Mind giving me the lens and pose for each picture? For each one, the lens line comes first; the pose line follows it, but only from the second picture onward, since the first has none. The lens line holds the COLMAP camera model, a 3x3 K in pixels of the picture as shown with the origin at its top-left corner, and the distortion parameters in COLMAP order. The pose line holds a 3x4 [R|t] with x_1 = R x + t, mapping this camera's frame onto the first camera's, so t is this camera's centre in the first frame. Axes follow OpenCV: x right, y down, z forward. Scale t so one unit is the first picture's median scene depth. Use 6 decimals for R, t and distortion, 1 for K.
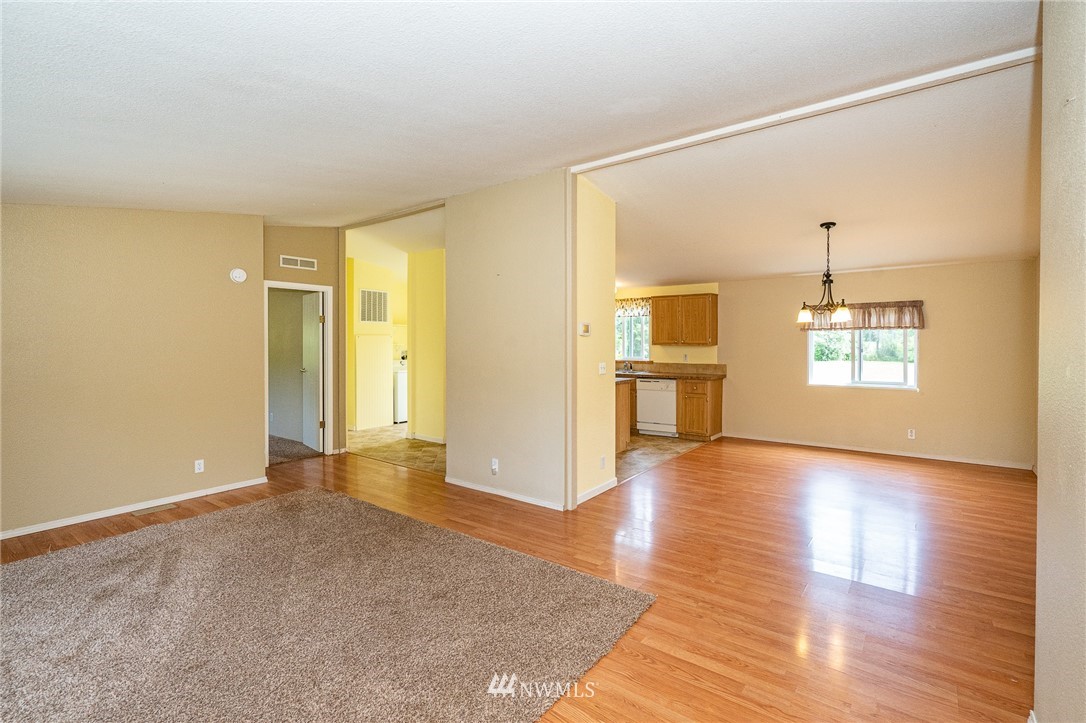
lens RADIAL K [[494.7, 0, 541.2], [0, 494.7, 345.2], [0, 0, 1]] dist [-0.001194, -0.000095]
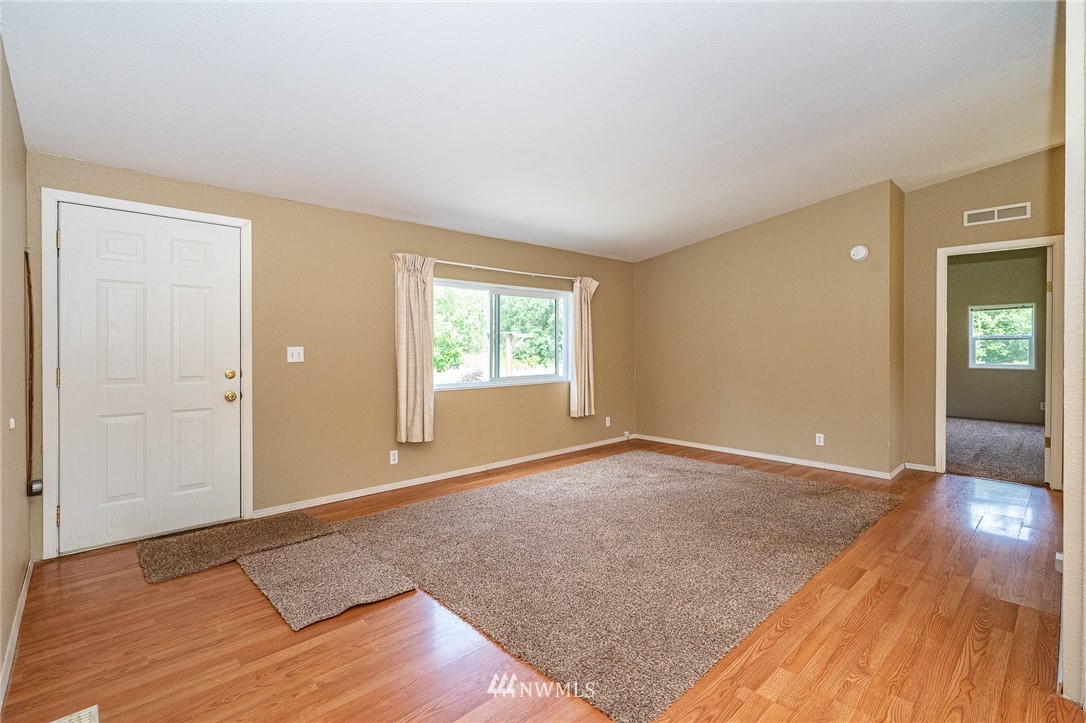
lens RADIAL K [[505.7, 0, 542.8], [0, 505.7, 353.3], [0, 0, 1]] dist [-0.001482, -0.000043]
pose [[-0.162047, 0.020002, -0.986580, 0.373519], [-0.006430, 0.999752, 0.021325, 0.030224], [0.986762, 0.009799, -0.161879, 0.452773]]
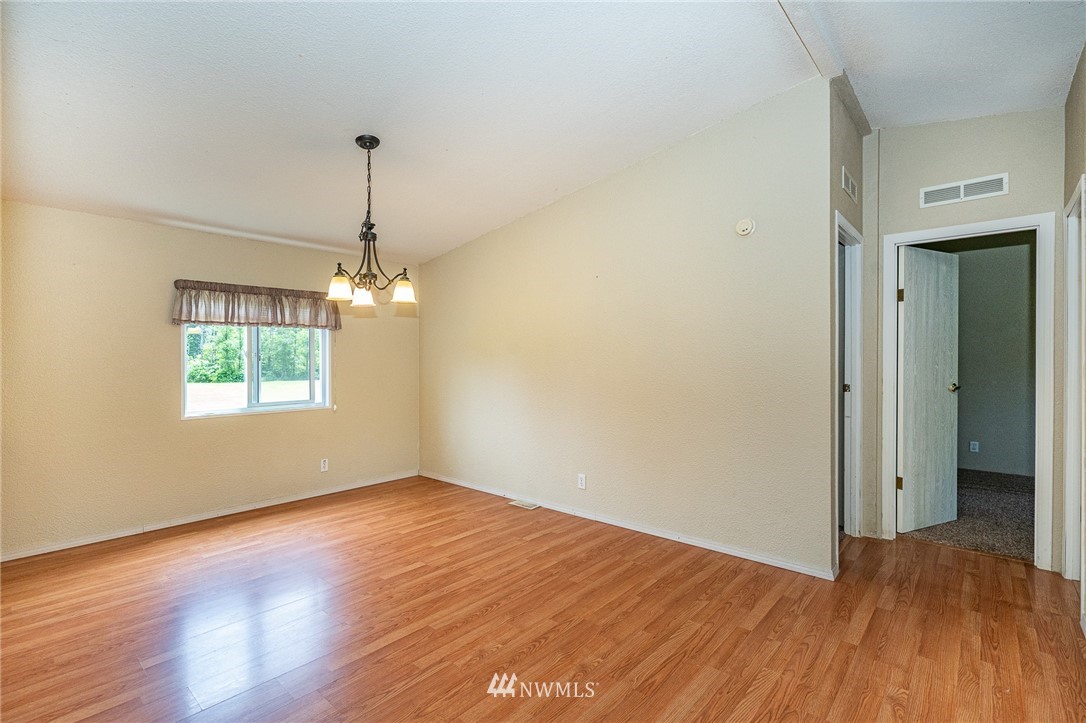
lens RADIAL K [[502.9, 0, 542.1], [0, 502.9, 357.9], [0, 0, 1]] dist [-0.001174, -0.000248]
pose [[0.071889, 0.005079, 0.997400, -0.011871], [0.011315, 0.999919, -0.005908, 0.020916], [-0.997348, 0.011711, 0.071825, 0.621399]]
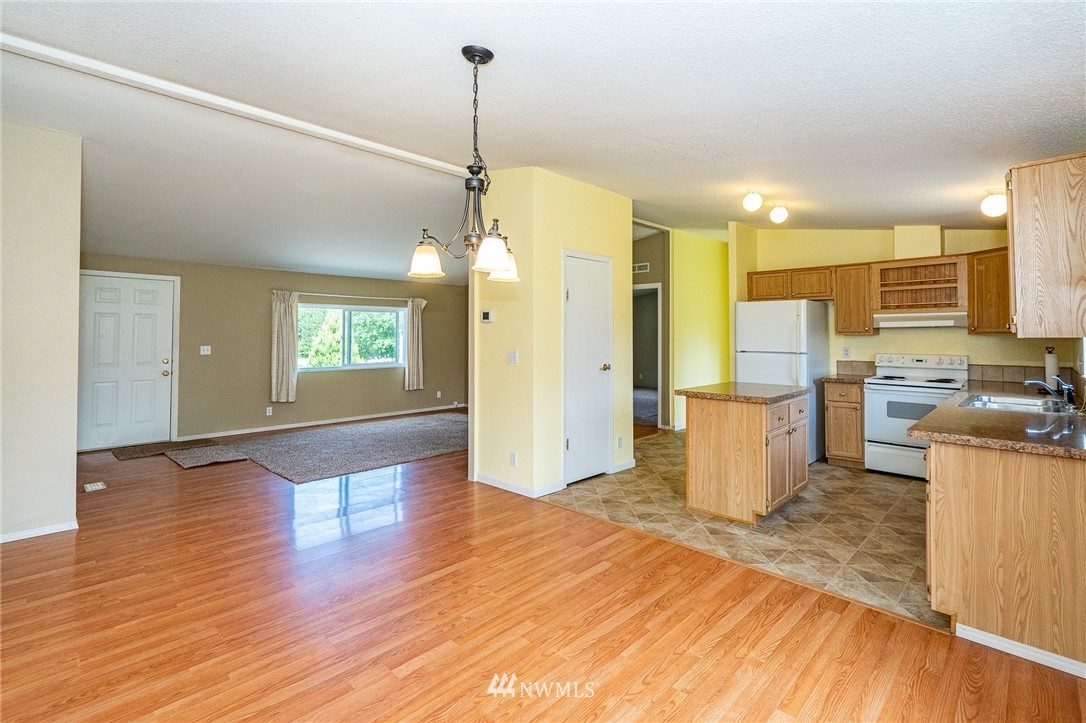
lens RADIAL K [[512.7, 0, 551.6], [0, 512.7, 325.0], [0, 0, 1]] dist [-0.001399, 0.000158]
pose [[-0.107898, -0.016379, -0.994027, 0.844732], [-0.009790, 0.999833, -0.015412, 0.001794], [0.994114, 0.008068, -0.108040, 0.927255]]
